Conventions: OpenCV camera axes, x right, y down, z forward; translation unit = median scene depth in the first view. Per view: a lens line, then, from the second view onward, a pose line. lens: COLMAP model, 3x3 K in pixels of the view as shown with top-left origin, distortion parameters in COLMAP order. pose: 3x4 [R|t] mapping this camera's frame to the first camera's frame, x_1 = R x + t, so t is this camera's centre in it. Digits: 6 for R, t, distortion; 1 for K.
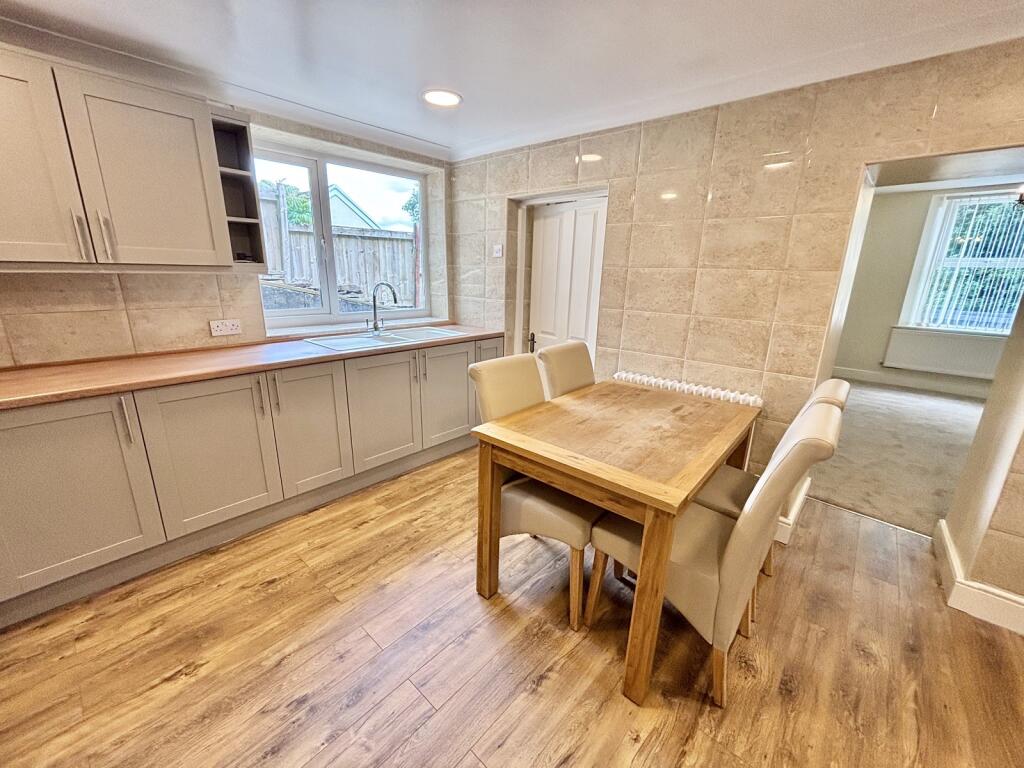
lens RADIAL K [[412.2, 0, 510.6], [0, 412.2, 383.5], [0, 0, 1]] dist [0.002482, -0.000153]
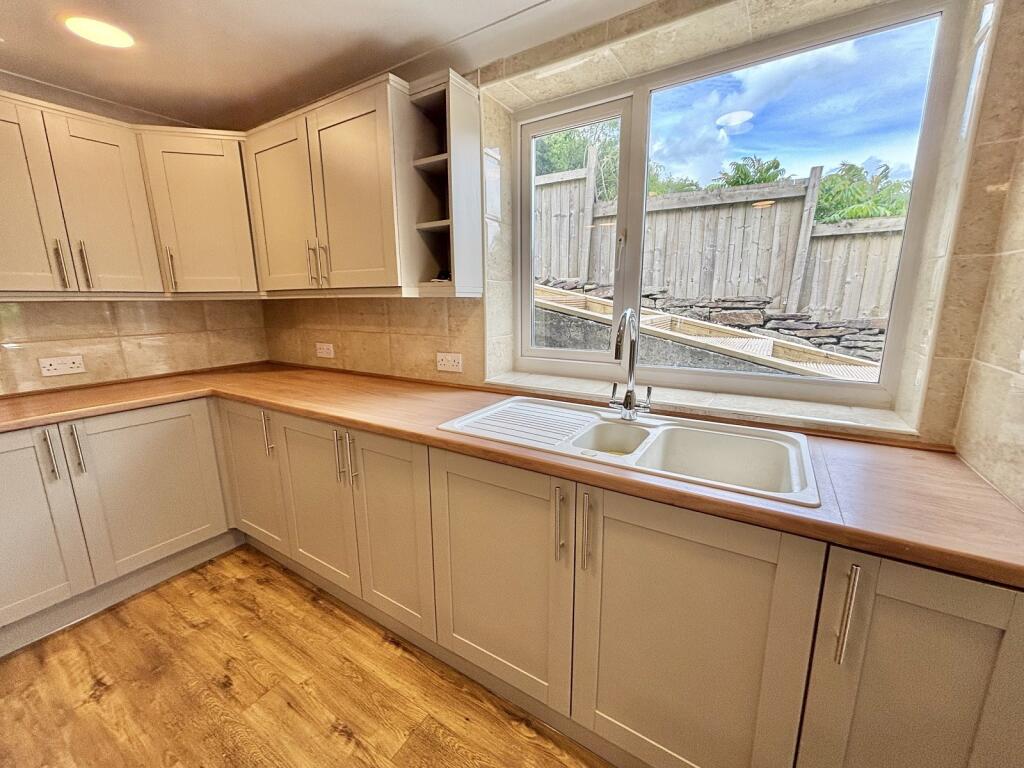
lens RADIAL K [[412.2, 0, 510.6], [0, 412.2, 383.5], [0, 0, 1]] dist [0.002482, -0.000153]
pose [[0.177576, 0.176607, -0.968131, 0.169742], [-0.247562, 0.960146, 0.129742, -0.297851], [0.952460, 0.216633, 0.214220, 1.220322]]
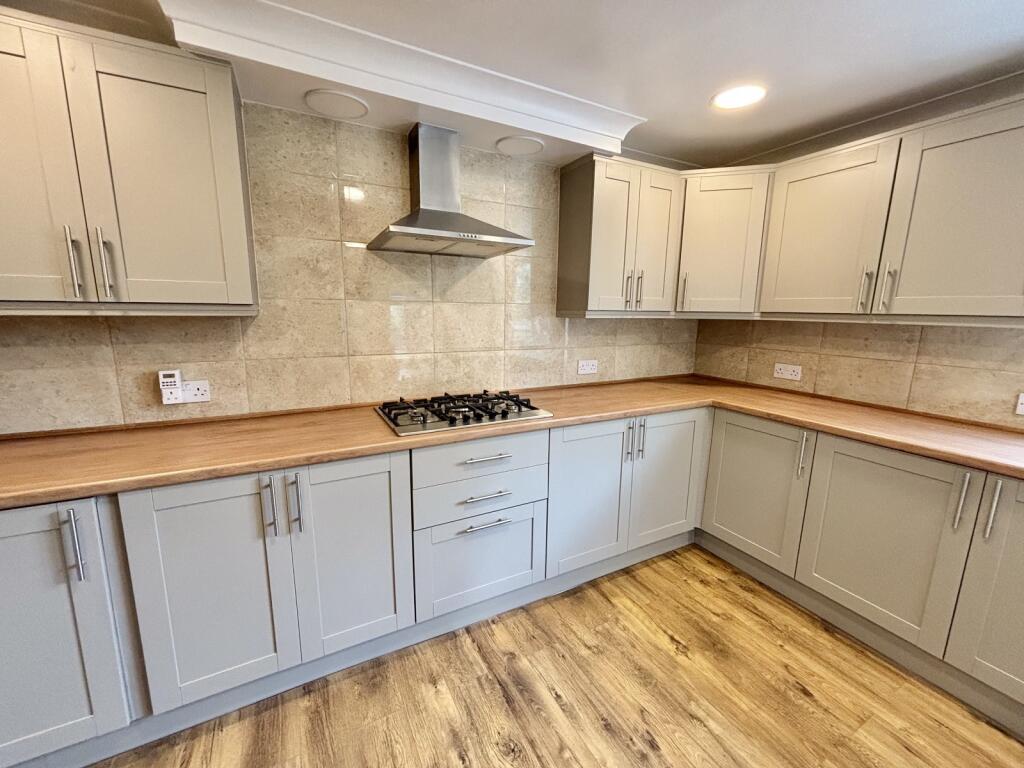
lens RADIAL K [[412.2, 0, 510.6], [0, 412.2, 383.5], [0, 0, 1]] dist [0.002482, -0.000153]
pose [[-0.337098, 0.145921, -0.930093, 0.286280], [-0.270151, 0.931378, 0.244035, -0.128269], [0.901878, 0.333529, -0.274545, 0.494415]]
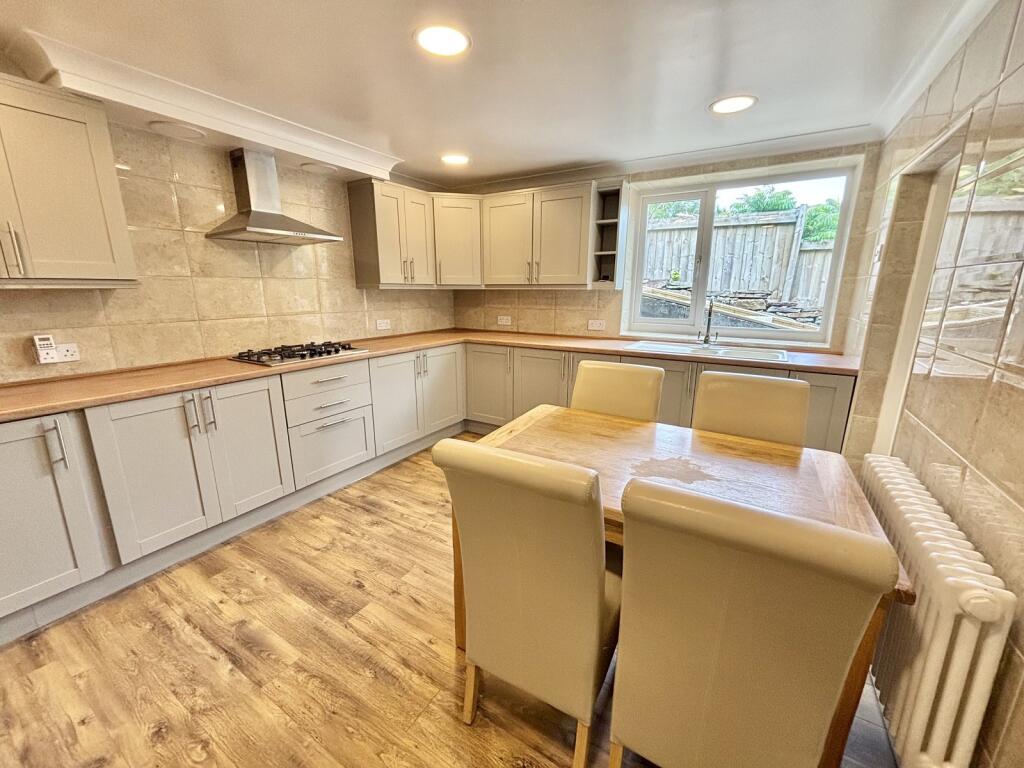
lens RADIAL K [[412.2, 0, 510.6], [0, 412.2, 383.5], [0, 0, 1]] dist [0.002482, -0.000153]
pose [[0.183529, 0.204253, -0.961560, 0.952996], [-0.259363, 0.953575, 0.153053, -0.103827], [0.948181, 0.221304, 0.227984, 0.520538]]
